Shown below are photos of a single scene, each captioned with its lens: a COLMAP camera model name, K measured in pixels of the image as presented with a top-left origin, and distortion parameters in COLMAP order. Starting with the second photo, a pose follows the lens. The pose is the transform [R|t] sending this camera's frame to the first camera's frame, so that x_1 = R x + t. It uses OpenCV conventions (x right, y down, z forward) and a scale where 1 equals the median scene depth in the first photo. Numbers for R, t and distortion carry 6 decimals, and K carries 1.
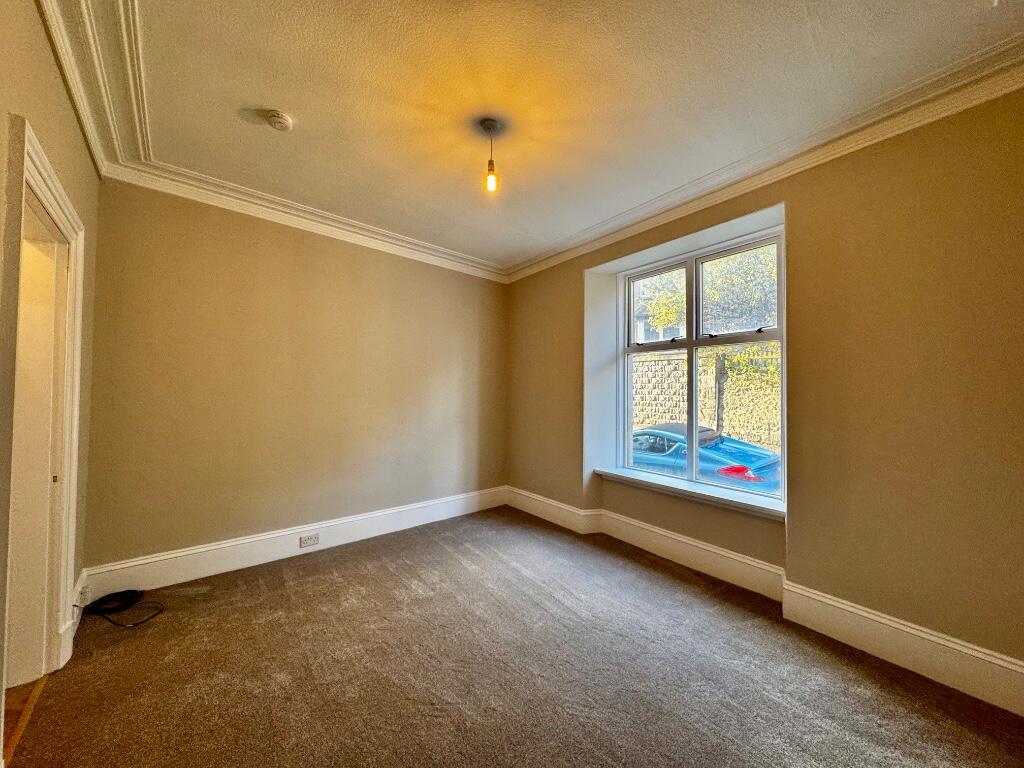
lens RADIAL K [[407.7, 0, 507.9], [0, 407.7, 383.7], [0, 0, 1]] dist [-0.004328, 0.000655]
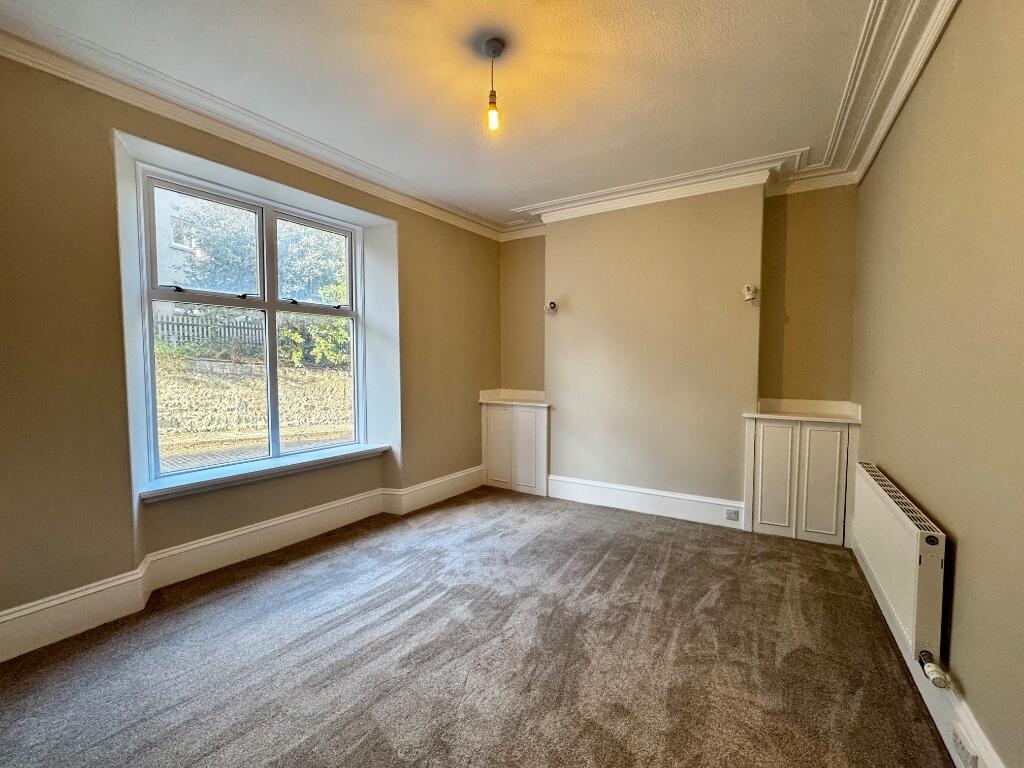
lens RADIAL K [[407.7, 0, 508.6], [0, 407.7, 382.3], [0, 0, 1]] dist [-0.004328, 0.000655]
pose [[-0.319653, -0.051849, 0.946115, -0.595000], [-0.016900, 0.998655, 0.049018, 0.018792], [-0.947384, -0.000320, -0.320099, 0.826220]]
